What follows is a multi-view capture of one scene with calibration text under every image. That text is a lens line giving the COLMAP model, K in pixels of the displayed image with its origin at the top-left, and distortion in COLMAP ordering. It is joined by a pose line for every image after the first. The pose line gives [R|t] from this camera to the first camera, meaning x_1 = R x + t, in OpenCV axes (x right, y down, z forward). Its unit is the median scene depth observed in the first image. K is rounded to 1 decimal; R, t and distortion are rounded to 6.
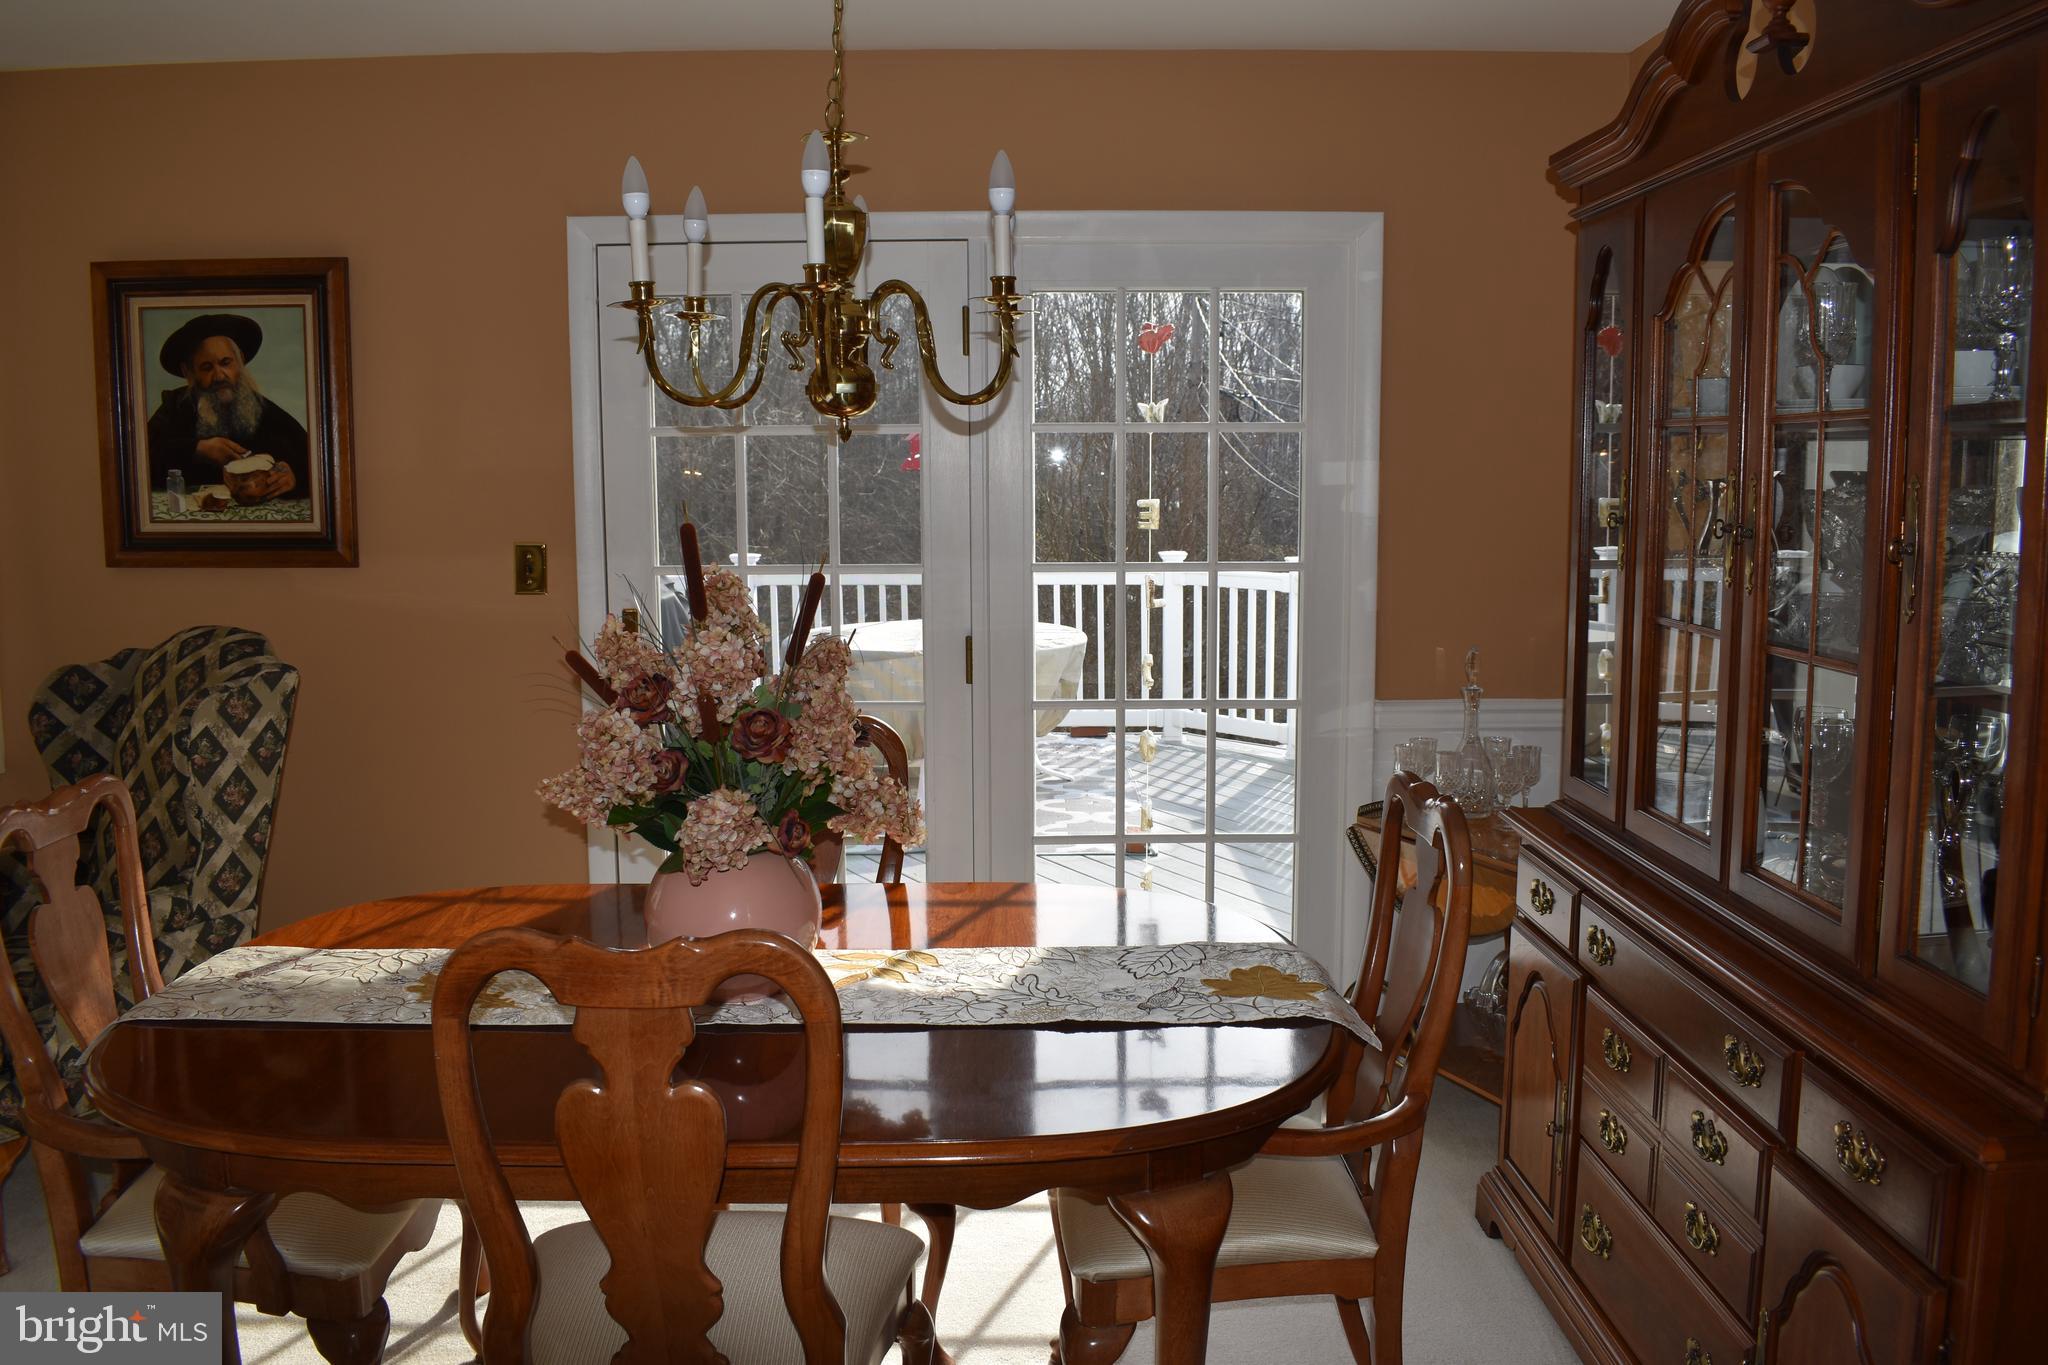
lens RADIAL K [[1611.6, 0, 1016.2], [0, 1611.6, 678.0], [0, 0, 1]] dist [-0.102750, 0.022776]
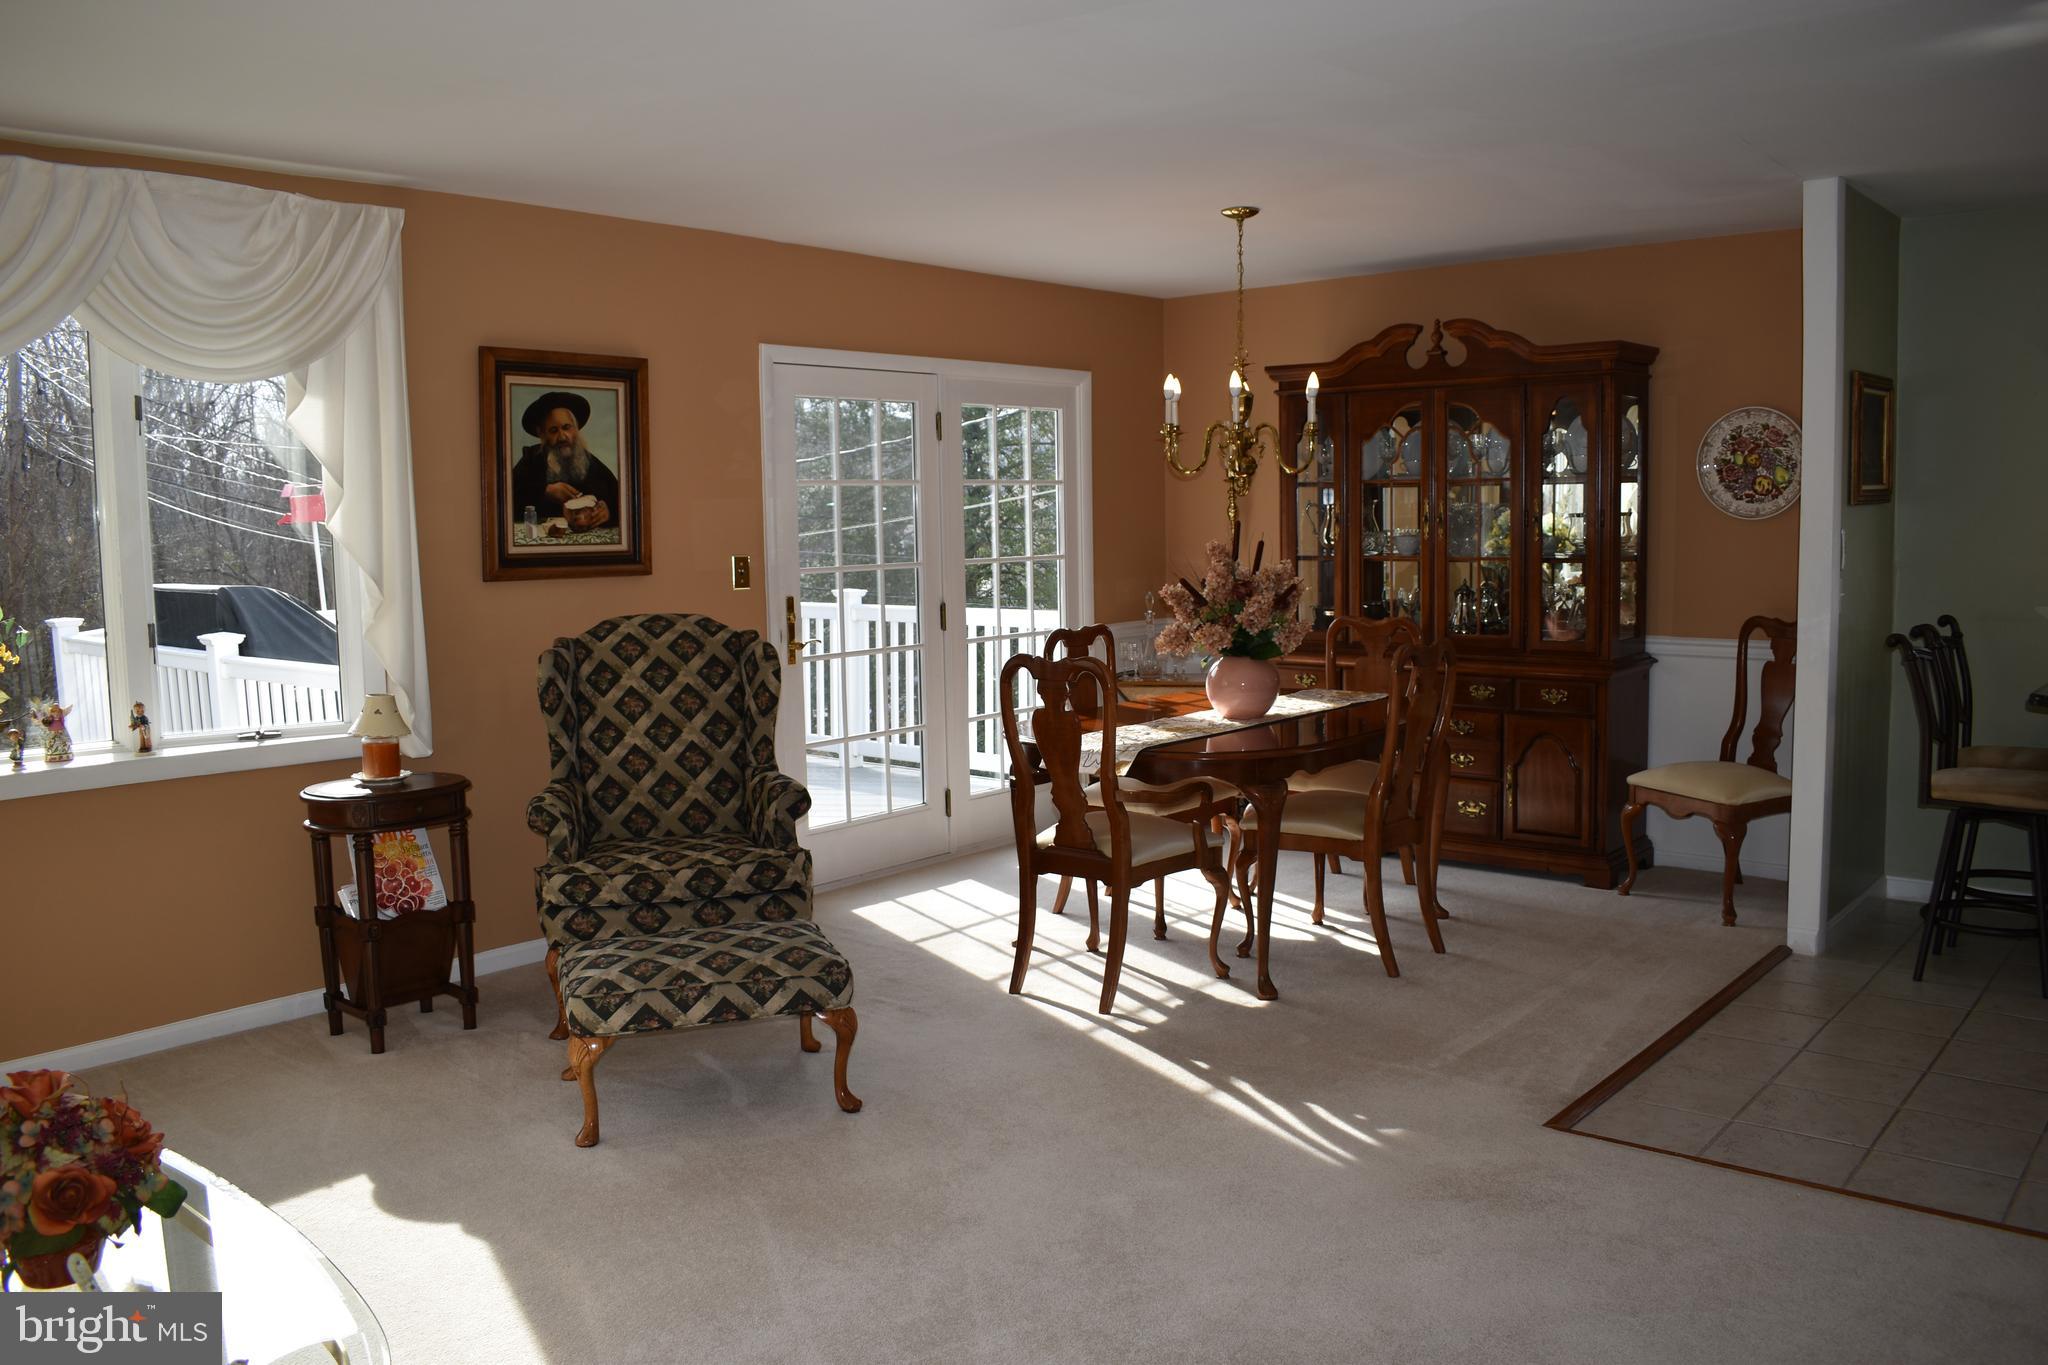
lens RADIAL K [[1611.6, 0, 1024.5], [0, 1611.6, 666.0], [0, 0, 1]] dist [-0.102750, 0.022776]
pose [[0.652196, -0.078223, 0.754004, -1.396789], [0.115815, 0.993267, 0.002867, 0.049255], [-0.749151, 0.085455, 0.656864, -0.202353]]
